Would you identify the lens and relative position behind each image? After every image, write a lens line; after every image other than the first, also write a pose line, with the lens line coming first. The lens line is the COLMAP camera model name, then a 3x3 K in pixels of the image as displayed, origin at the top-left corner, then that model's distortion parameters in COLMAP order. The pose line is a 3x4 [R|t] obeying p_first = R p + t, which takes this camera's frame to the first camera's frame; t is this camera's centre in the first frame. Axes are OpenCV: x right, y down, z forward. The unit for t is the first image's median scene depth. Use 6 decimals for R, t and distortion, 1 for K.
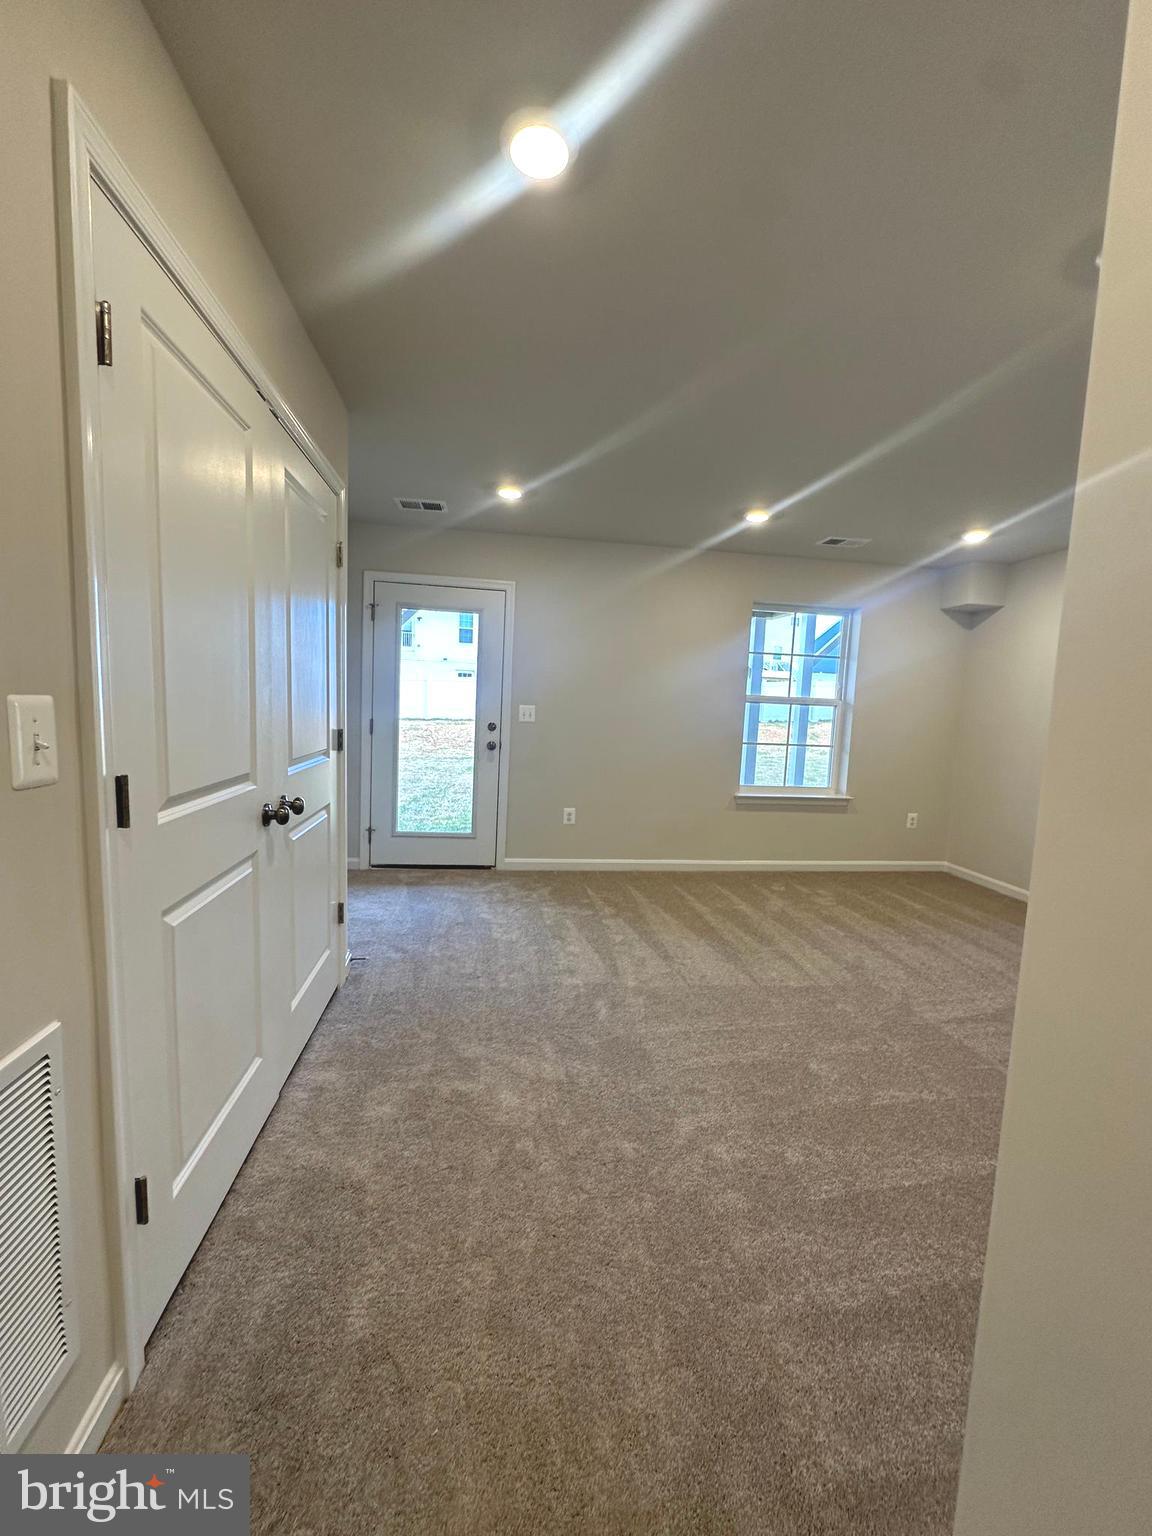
lens RADIAL K [[614.9, 0, 576.0], [0, 614.9, 768.0], [0, 0, 1]] dist [-0.003192, 0.000374]
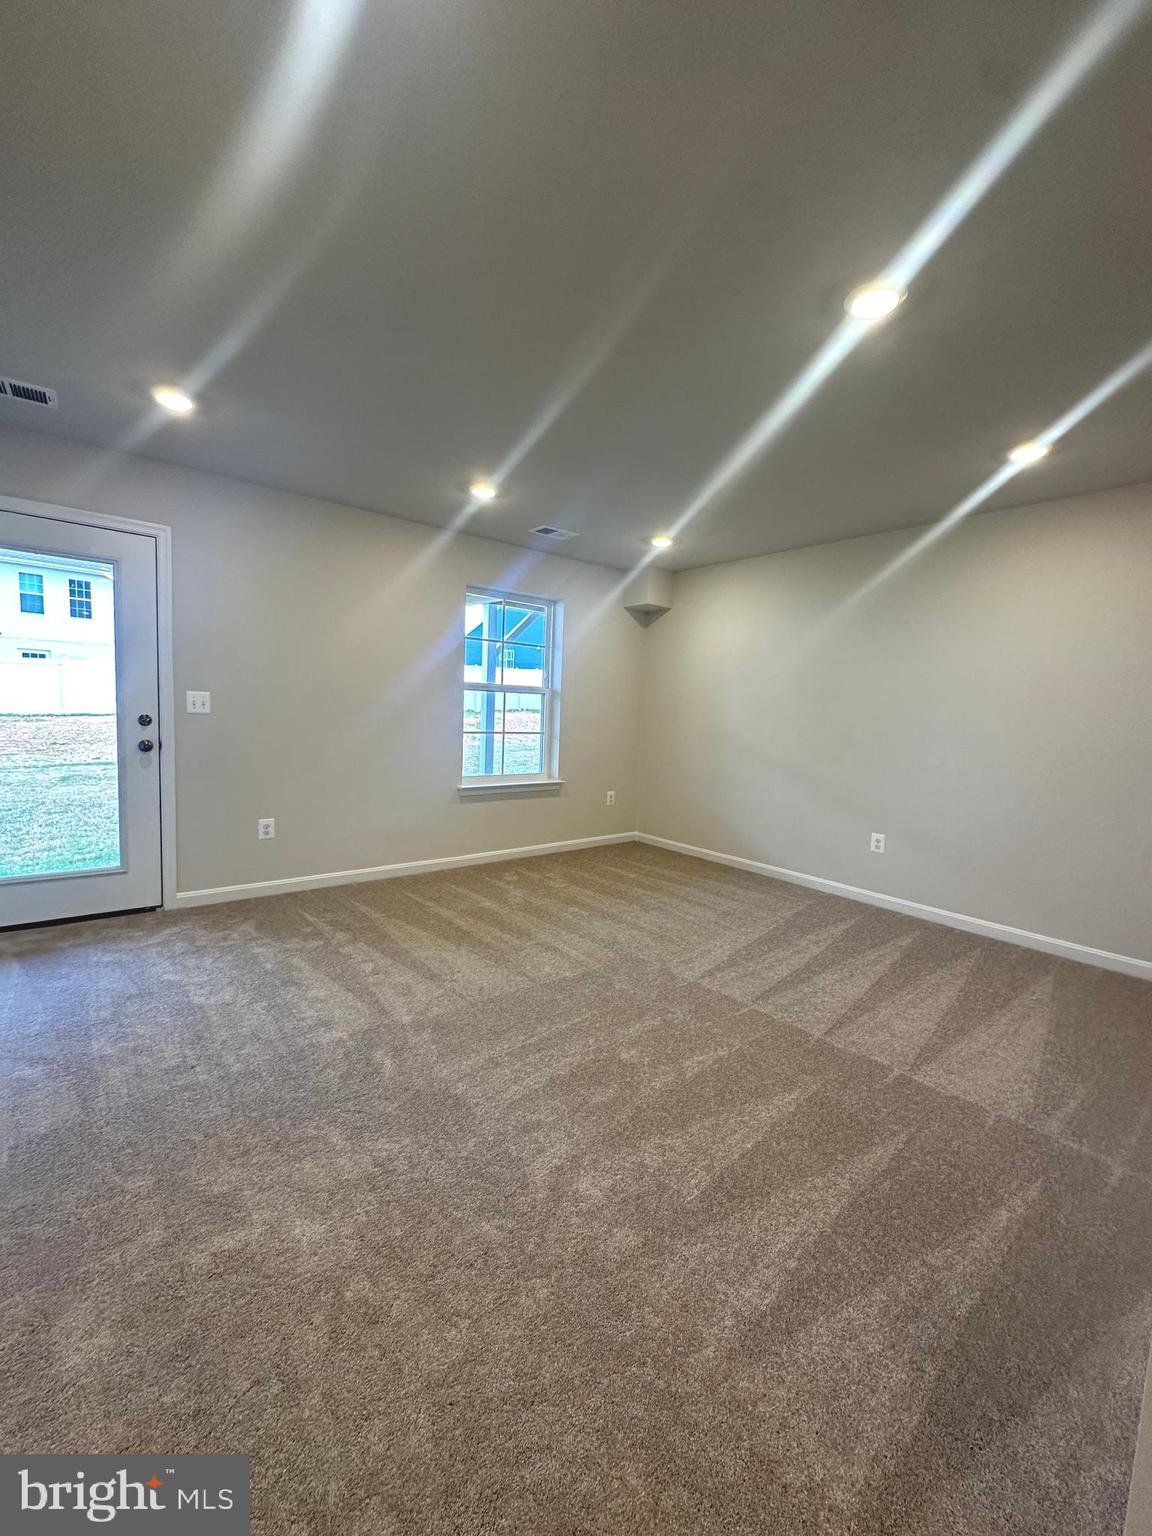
lens RADIAL K [[614.9, 0, 576.0], [0, 614.9, 768.0], [0, 0, 1]] dist [-0.003192, 0.000374]
pose [[0.853225, -0.059809, 0.518103, -0.098403], [0.052835, 0.998204, 0.028220, -0.003832], [-0.518860, 0.003296, 0.854853, 0.119223]]
